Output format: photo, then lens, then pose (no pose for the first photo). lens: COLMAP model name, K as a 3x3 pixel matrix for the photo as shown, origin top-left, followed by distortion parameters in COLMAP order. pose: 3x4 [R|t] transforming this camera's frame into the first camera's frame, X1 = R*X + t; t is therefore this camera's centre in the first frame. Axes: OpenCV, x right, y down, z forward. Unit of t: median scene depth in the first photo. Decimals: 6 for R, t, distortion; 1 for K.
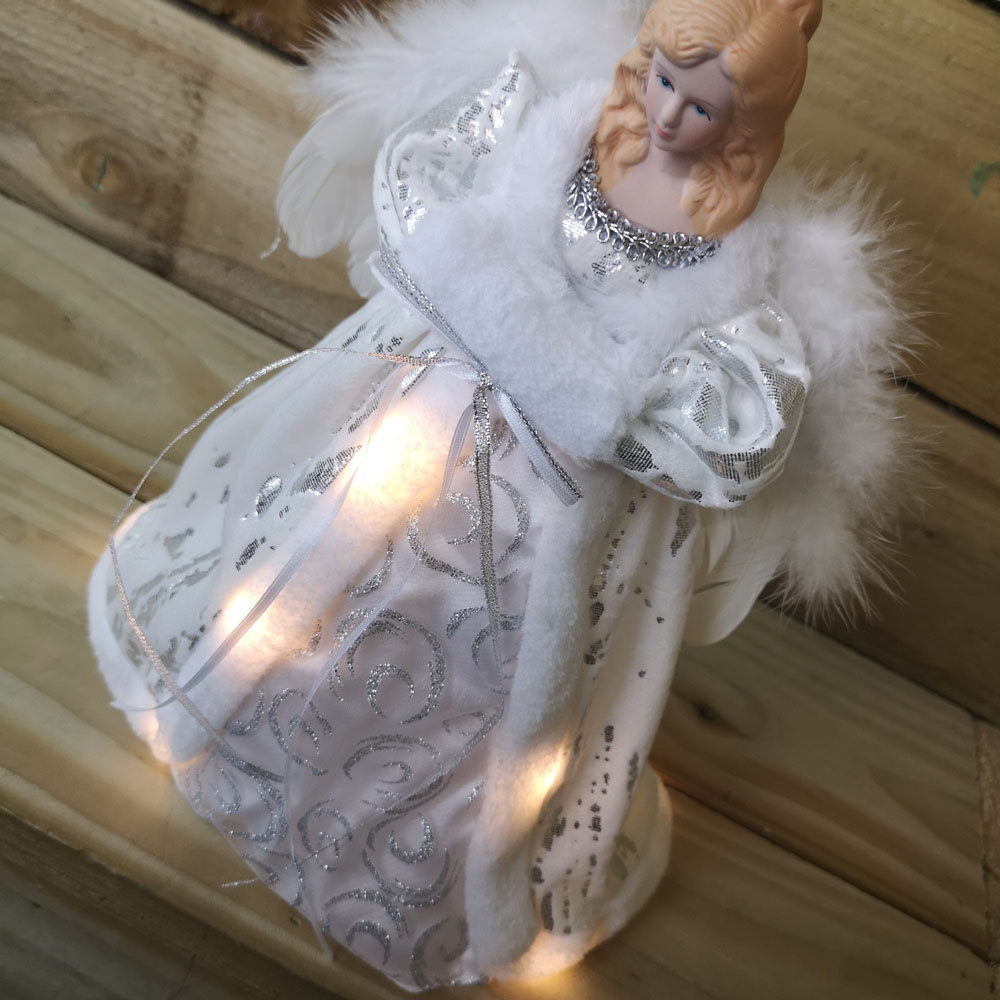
lens RADIAL K [[1037.9, 0, 500.0], [0, 1037.9, 500.0], [0, 0, 1]] dist [0.000200, -0.041708]
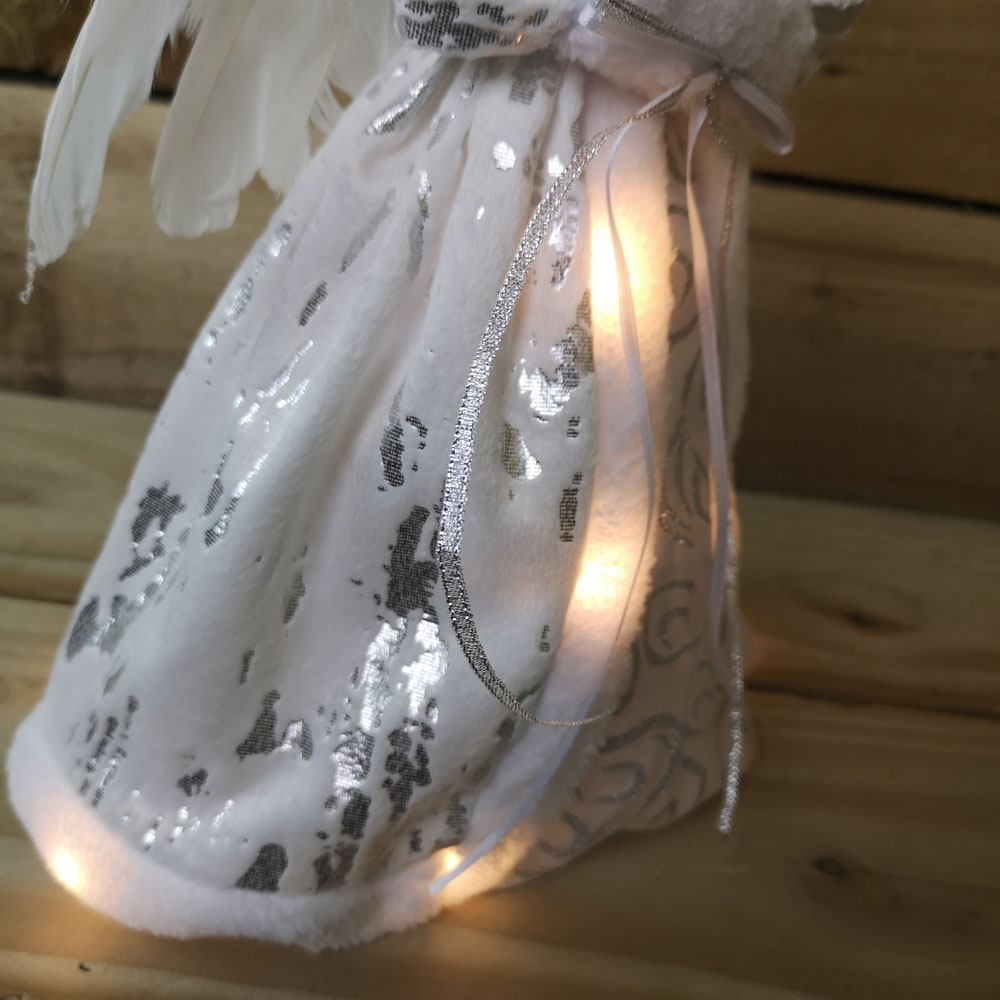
lens RADIAL K [[1037.9, 0, 500.0], [0, 1037.9, 500.0], [0, 0, 1]] dist [0.000200, -0.041708]
pose [[0.930294, -0.346485, 0.120424, -0.224794], [0.358583, 0.928173, -0.099564, 0.148304], [-0.077277, 0.135806, 0.987717, 0.275819]]
